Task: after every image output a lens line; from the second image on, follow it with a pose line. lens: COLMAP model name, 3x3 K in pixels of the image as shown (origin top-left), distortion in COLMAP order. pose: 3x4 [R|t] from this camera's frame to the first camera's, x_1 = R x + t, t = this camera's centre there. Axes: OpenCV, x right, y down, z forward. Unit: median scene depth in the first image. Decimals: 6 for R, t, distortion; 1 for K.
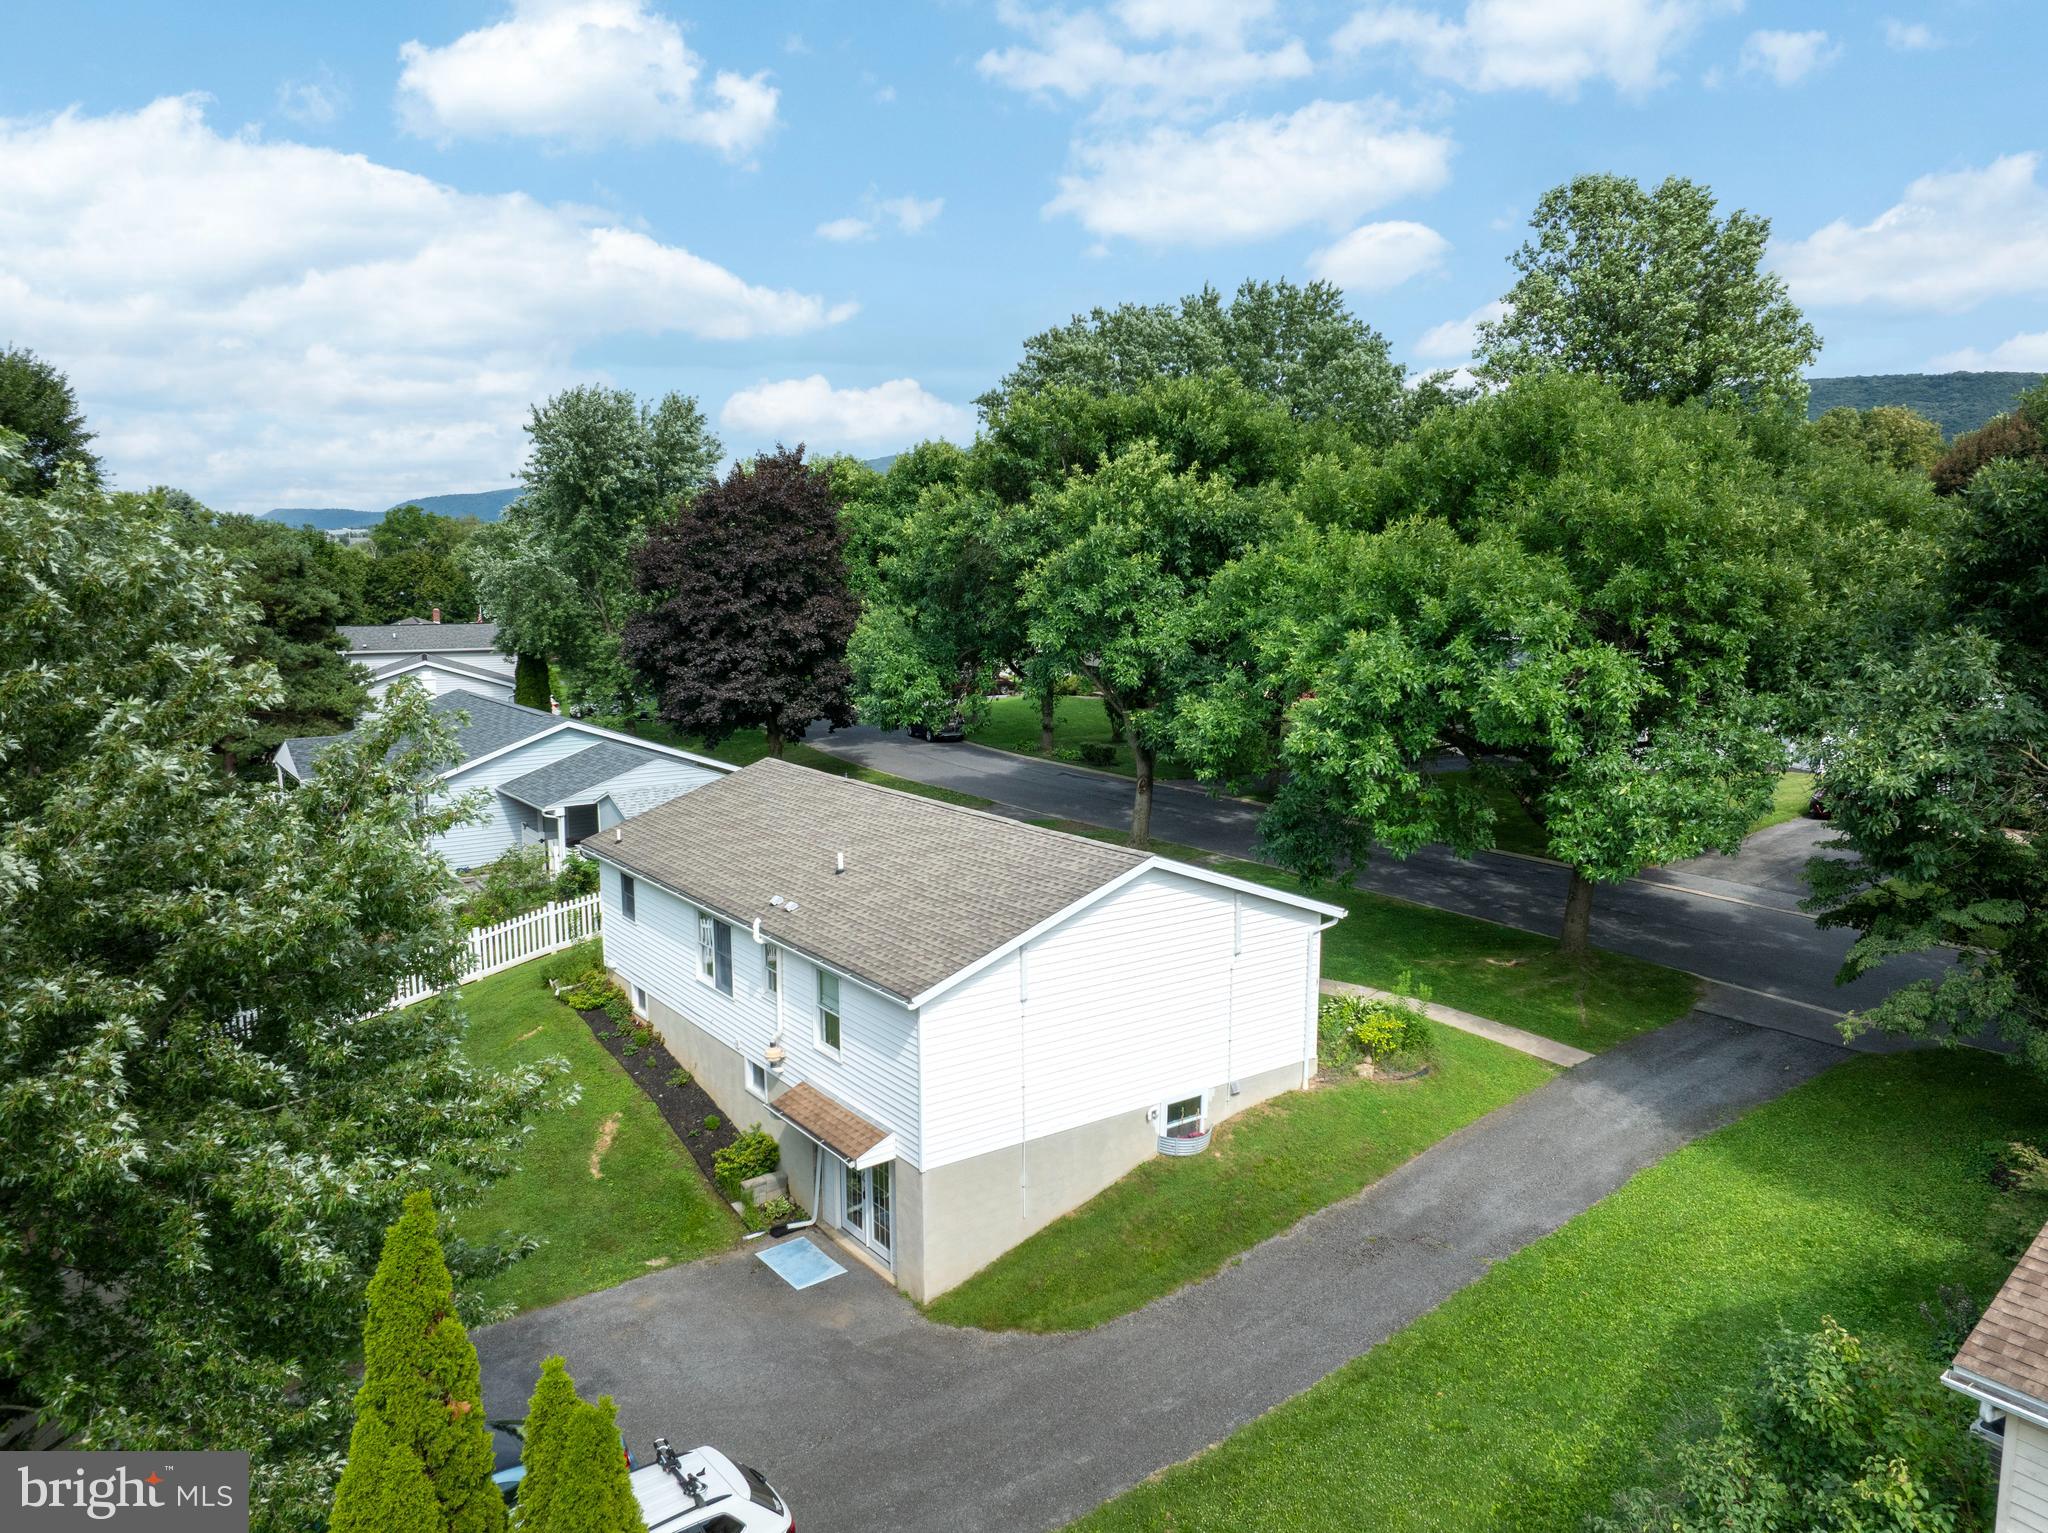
lens RADIAL K [[1441.2, 0, 1022.3], [0, 1441.2, 777.9], [0, 0, 1]] dist [-0.029175, -0.003244]
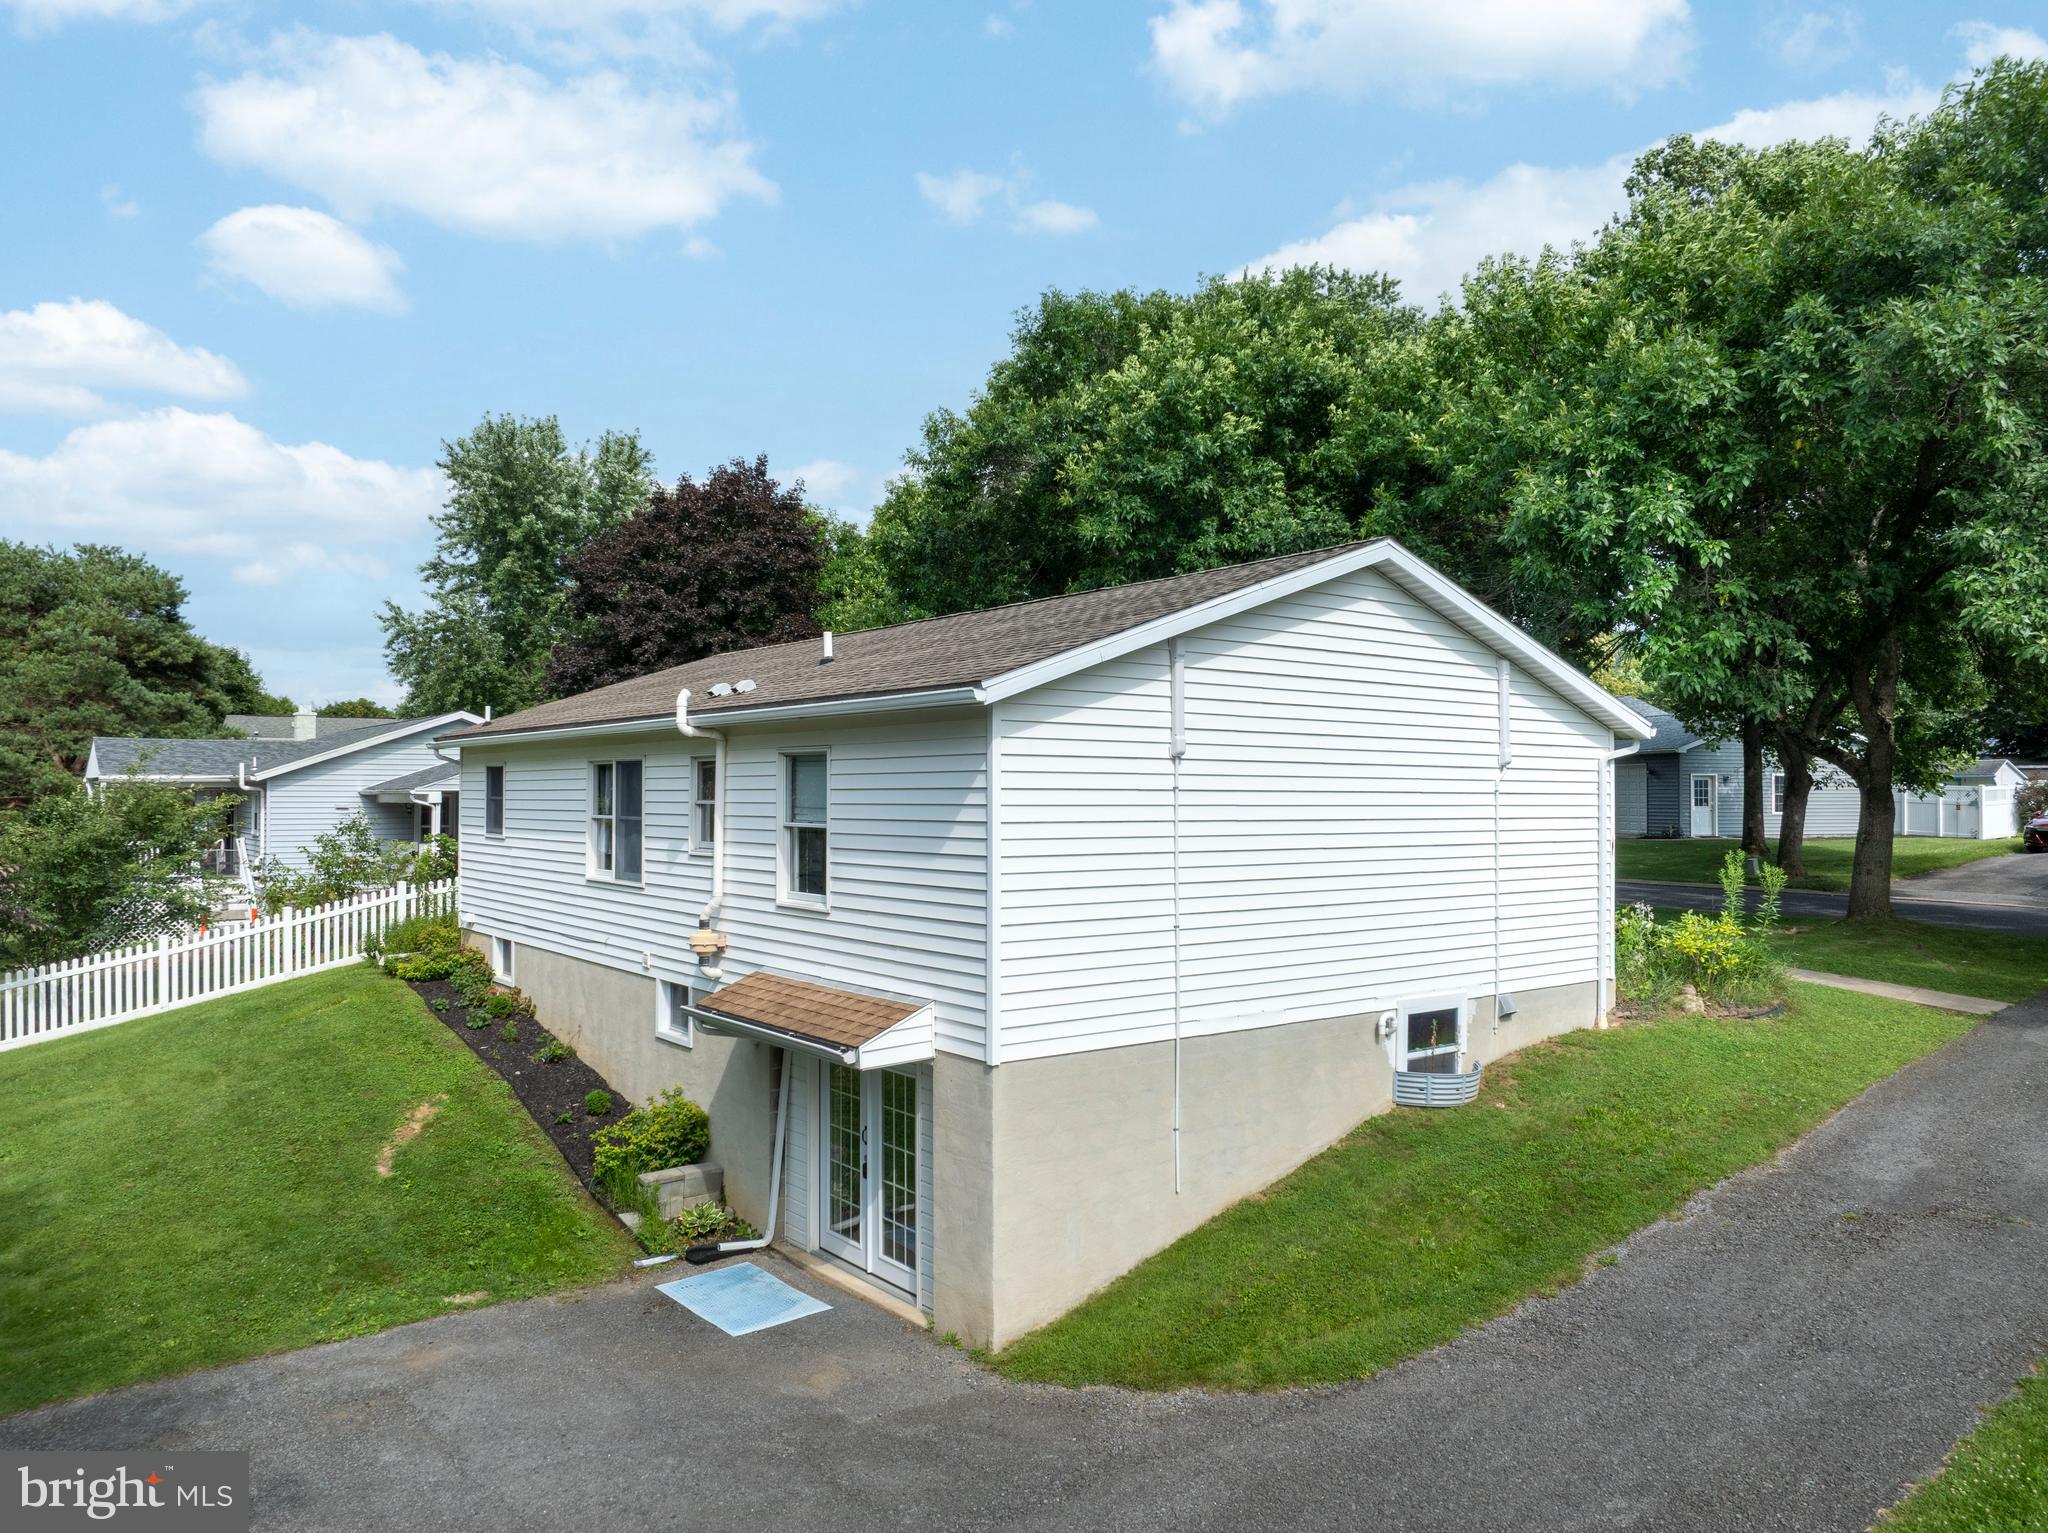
lens RADIAL K [[1449.1, 0, 1034.1], [0, 1449.1, 784.0], [0, 0, 1]] dist [-0.038419, -0.000482]
pose [[0.999451, 0.004062, 0.032893, -0.061968], [0.001102, 0.987838, -0.155483, 0.219087], [-0.033124, 0.155434, 0.987291, 0.421851]]
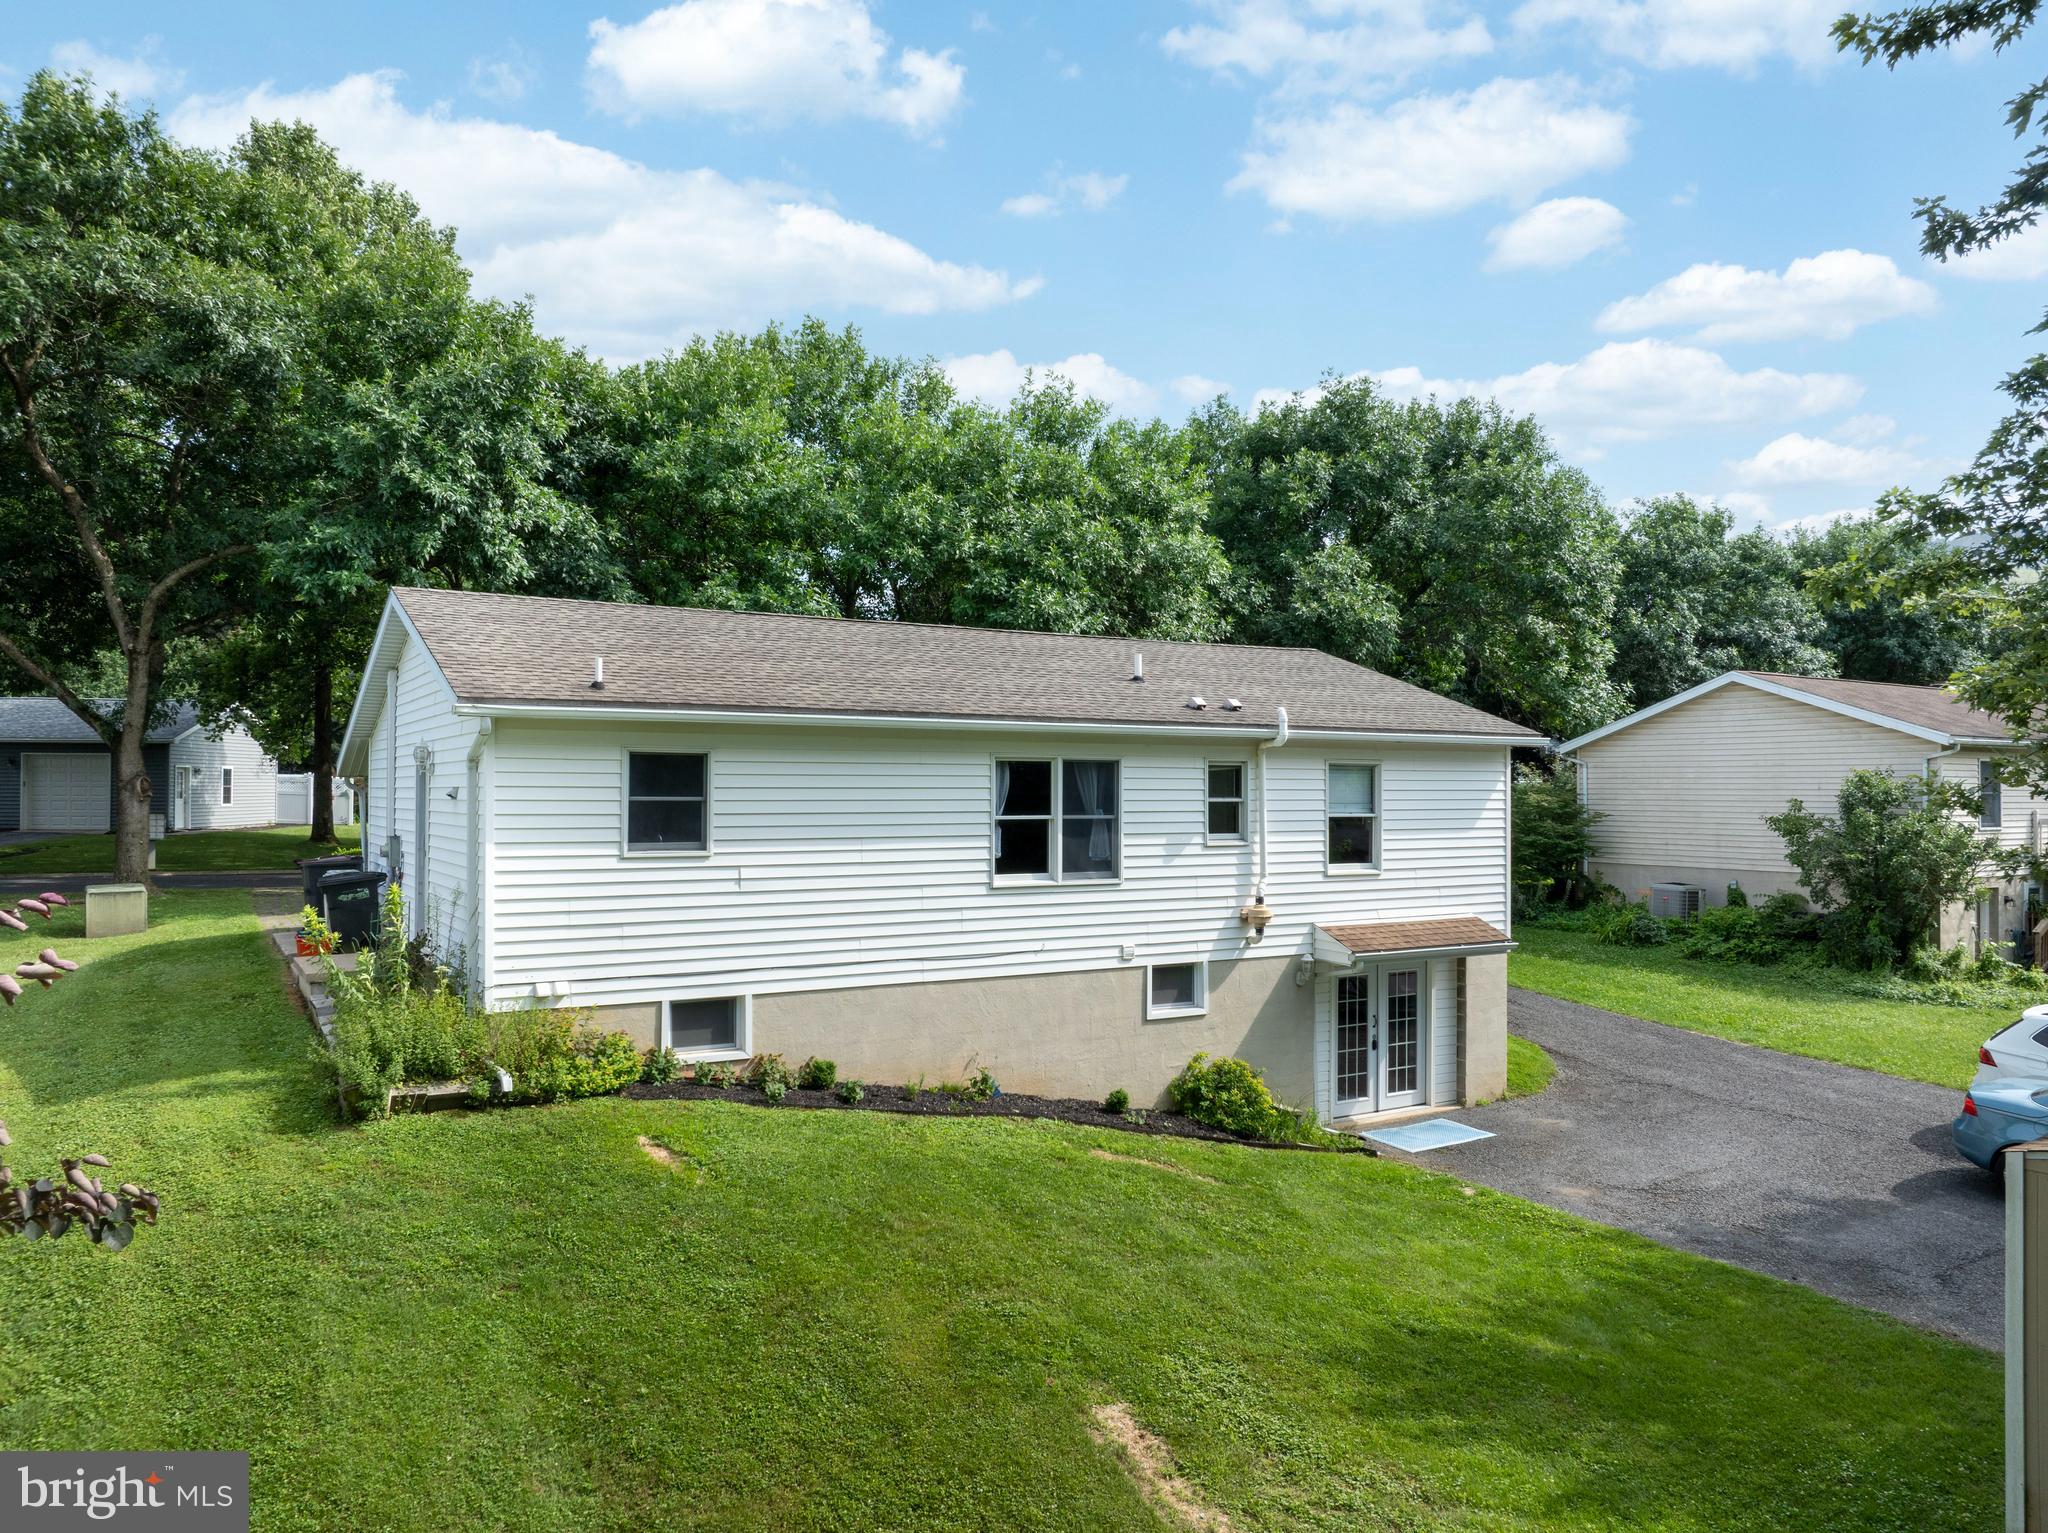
lens RADIAL K [[1433.5, 0, 1024.0], [0, 1433.5, 766.5], [0, 0, 1]] dist [-0.034404, -0.001218]
pose [[0.074832, 0.016689, 0.997056, -0.867016], [0.145304, 0.989006, -0.027460, 0.123978], [-0.986553, 0.146931, 0.071585, 1.050088]]
